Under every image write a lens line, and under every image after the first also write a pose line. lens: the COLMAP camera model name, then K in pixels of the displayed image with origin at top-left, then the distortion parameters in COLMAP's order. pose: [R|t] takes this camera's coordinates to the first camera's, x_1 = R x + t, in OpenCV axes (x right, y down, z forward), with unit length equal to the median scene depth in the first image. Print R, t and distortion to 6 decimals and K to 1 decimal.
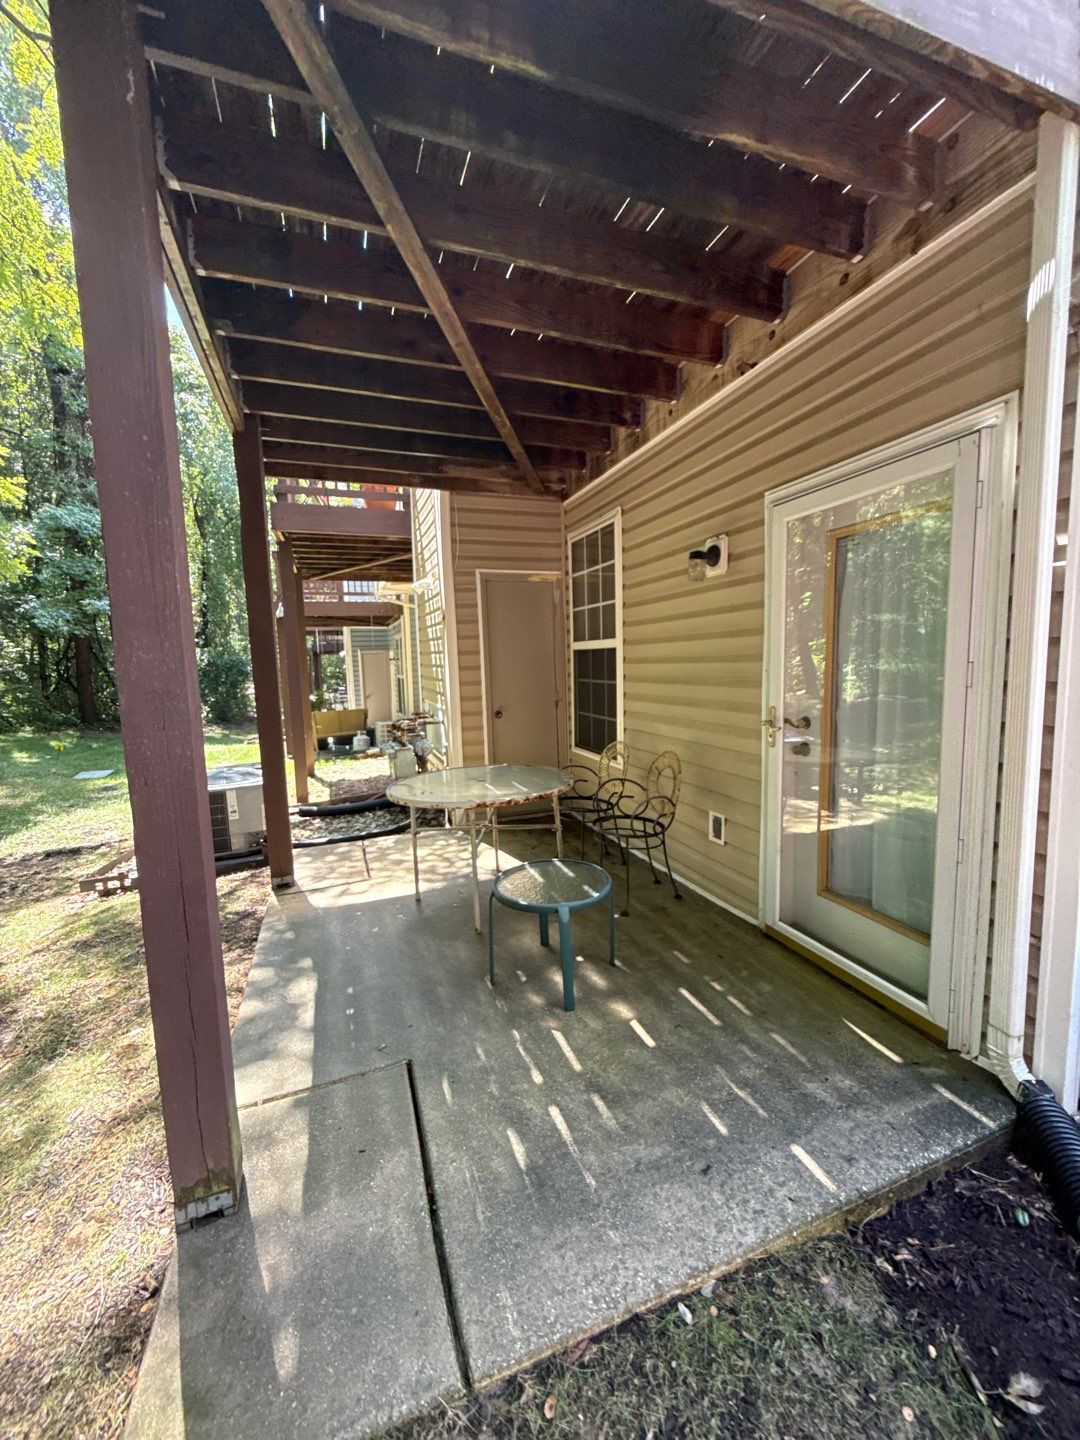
lens RADIAL K [[574.7, 0, 545.2], [0, 574.7, 721.0], [0, 0, 1]] dist [0.000013, 0.000444]
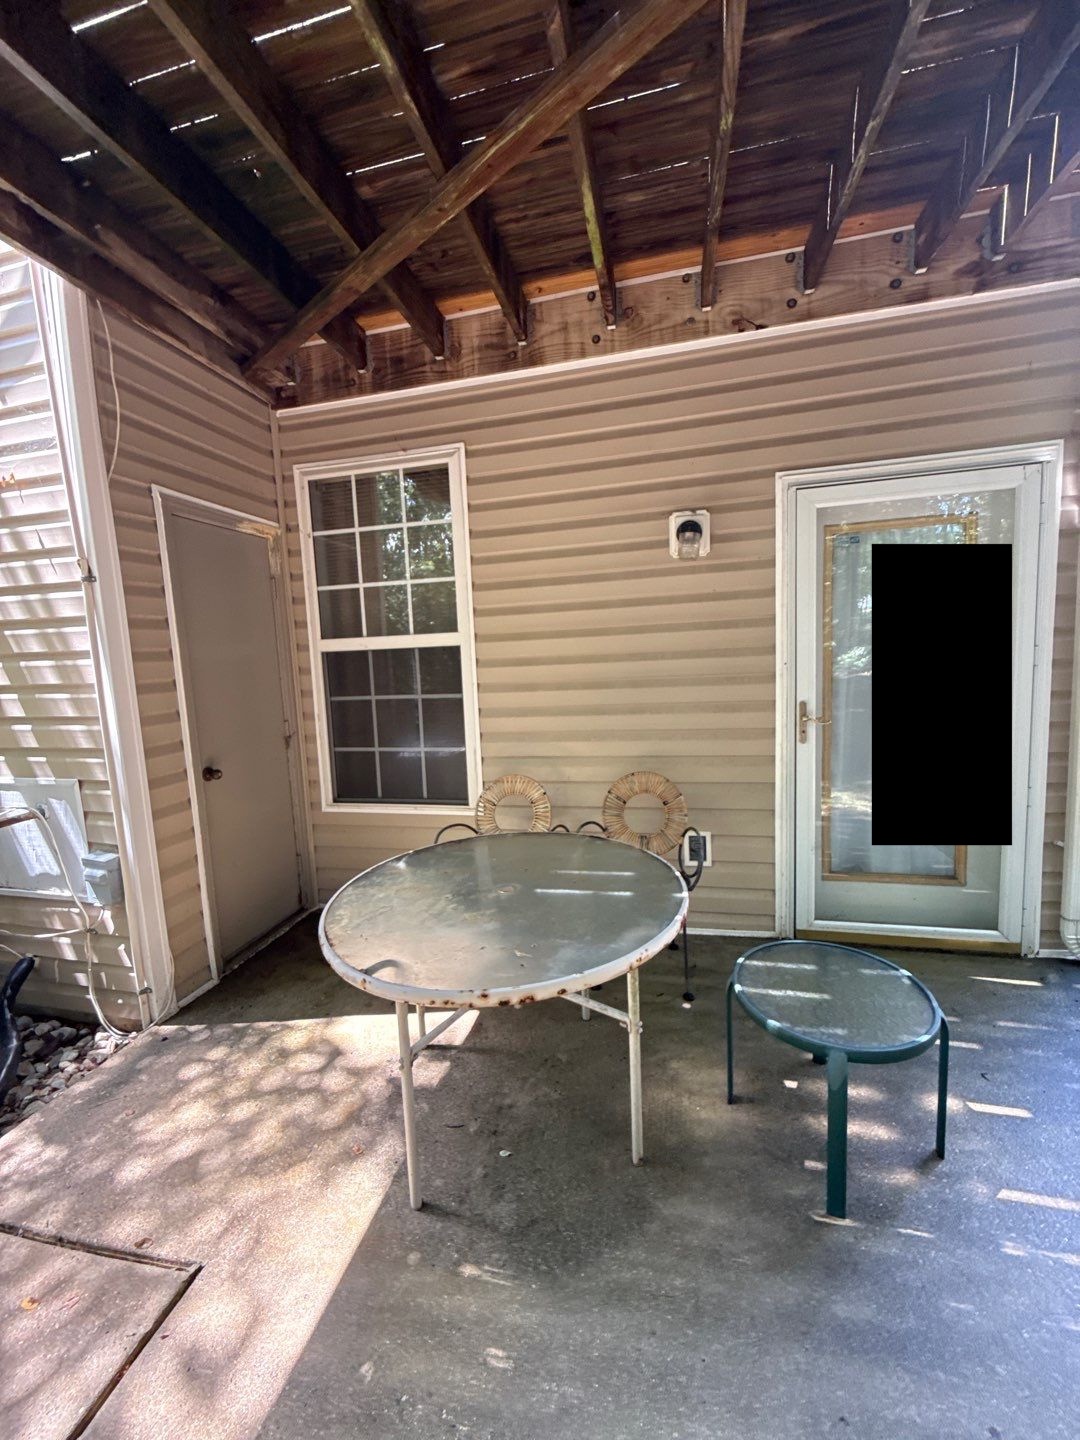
lens RADIAL K [[574.7, 0, 538.6], [0, 574.7, 720.5], [0, 0, 1]] dist [0.000013, 0.000444]
pose [[0.552144, -0.093296, 0.828512, -0.555482], [0.118665, 0.992397, 0.032669, -0.066200], [-0.825261, 0.080278, 0.559017, 0.726240]]
